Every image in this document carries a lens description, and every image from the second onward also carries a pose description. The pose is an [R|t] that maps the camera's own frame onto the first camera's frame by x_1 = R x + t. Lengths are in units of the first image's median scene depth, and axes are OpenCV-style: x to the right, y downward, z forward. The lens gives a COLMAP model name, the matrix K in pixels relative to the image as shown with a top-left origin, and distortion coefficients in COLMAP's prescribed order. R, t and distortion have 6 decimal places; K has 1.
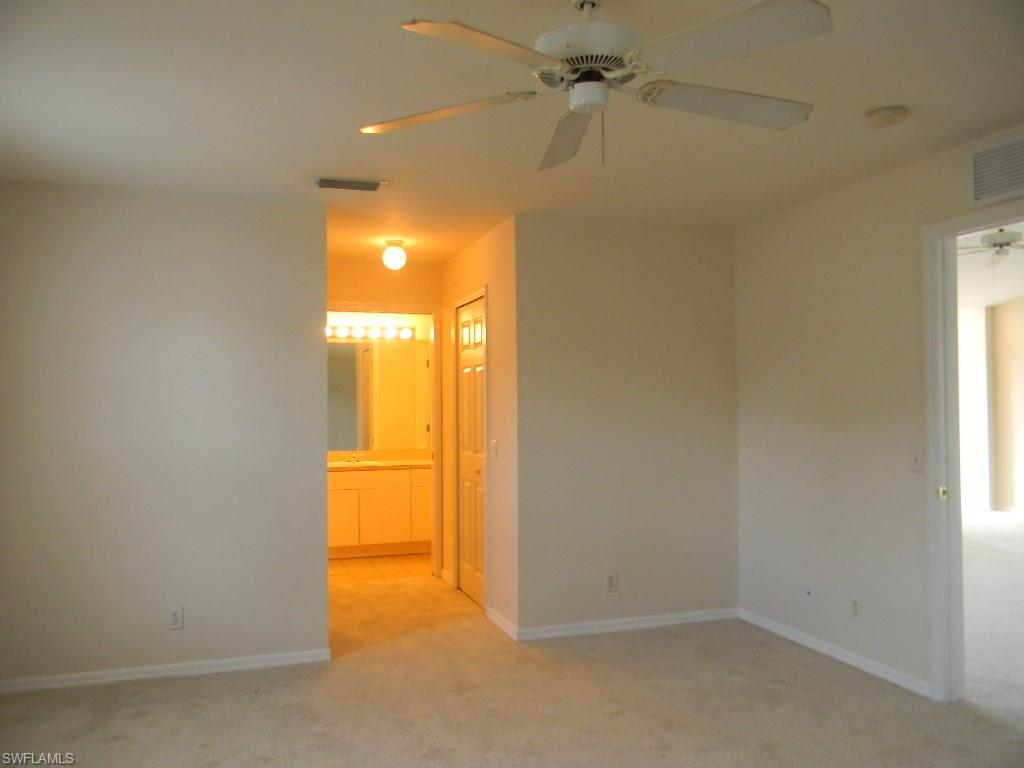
lens RADIAL K [[823.2, 0, 503.7], [0, 823.2, 387.1], [0, 0, 1]] dist [-0.006851, -0.003078]
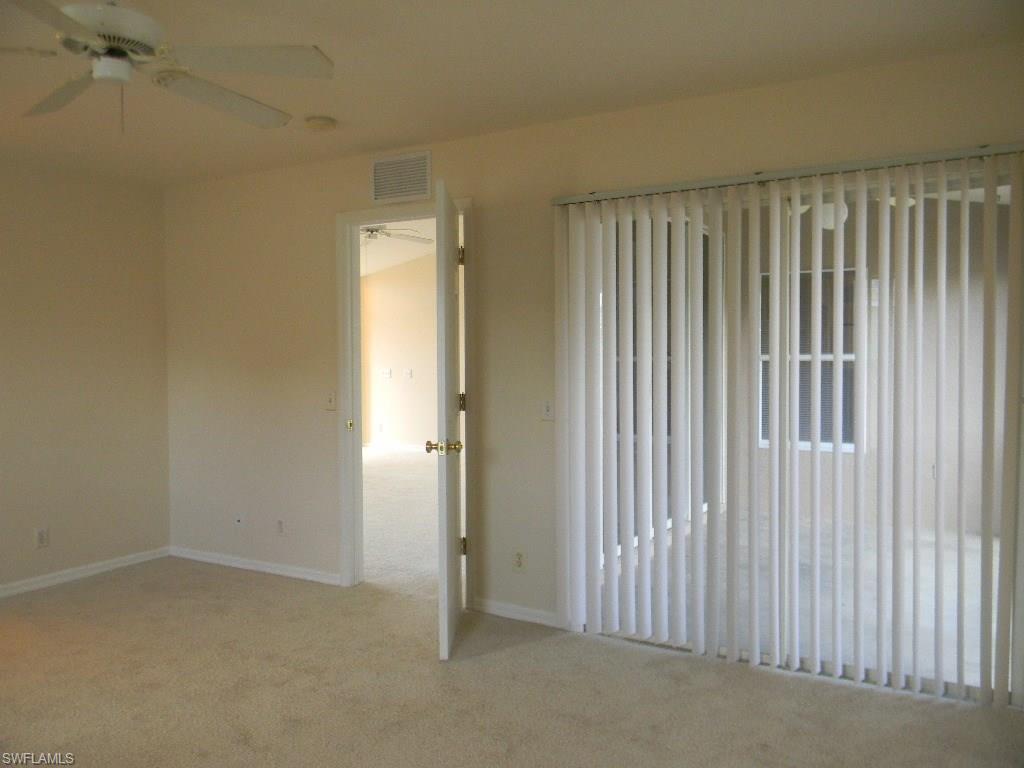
lens RADIAL K [[823.2, 0, 503.7], [0, 823.2, 387.1], [0, 0, 1]] dist [-0.006851, -0.003078]
pose [[0.737622, -0.019859, 0.674922, -0.161001], [-0.014933, 0.998843, 0.045710, 0.007108], [-0.675049, -0.043796, 0.736472, -0.111488]]
